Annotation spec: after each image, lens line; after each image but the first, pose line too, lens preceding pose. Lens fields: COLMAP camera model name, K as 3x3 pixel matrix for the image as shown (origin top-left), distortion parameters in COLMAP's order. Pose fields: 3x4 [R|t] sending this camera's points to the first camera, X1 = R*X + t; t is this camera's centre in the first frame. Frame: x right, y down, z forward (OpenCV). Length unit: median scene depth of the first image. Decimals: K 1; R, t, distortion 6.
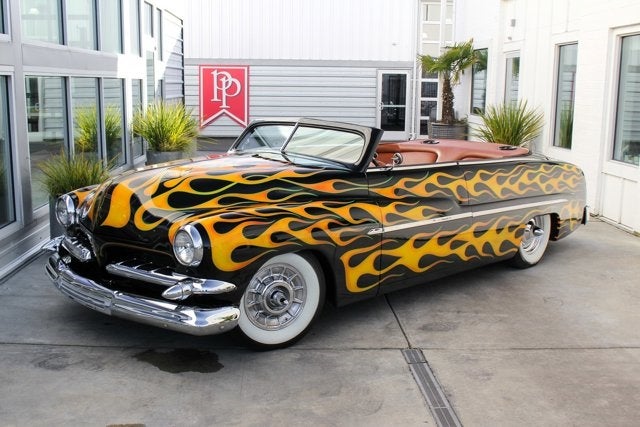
lens RADIAL K [[729.4, 0, 319.2], [0, 729.4, 213.5], [0, 0, 1]] dist [-0.064781, 0.000000]
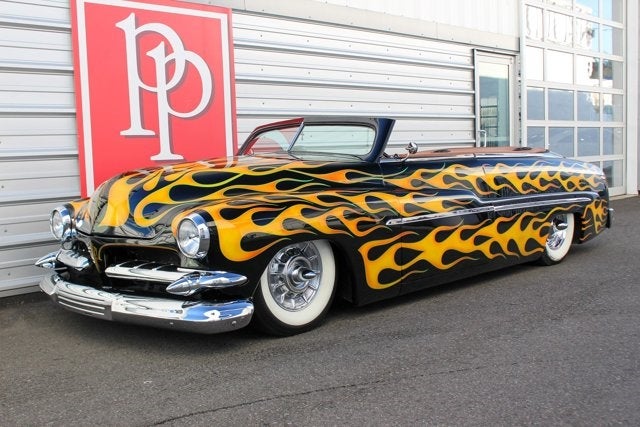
lens RADIAL K [[729.4, 0, 320.1], [0, 729.4, 213.0], [0, 0, 1]] dist [-0.064781, 0.000000]
pose [[0.998428, -0.055969, -0.002920, -0.012845], [0.055515, 0.994792, -0.085480, 0.081805], [0.007689, 0.085184, 0.996336, 0.069949]]
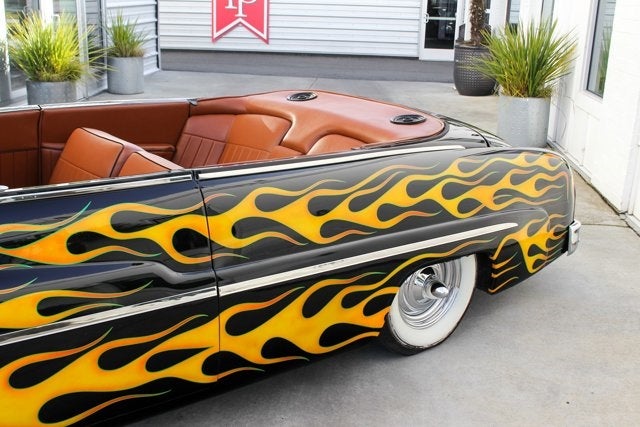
lens RADIAL K [[729.4, 0, 321.2], [0, 729.4, 214.6], [0, 0, 1]] dist [-0.064781, 0.000000]
pose [[0.990208, 0.053939, -0.128759, 0.361043], [-0.037301, 0.991034, 0.128299, -0.116936], [0.134525, -0.122240, 0.983341, 0.618914]]
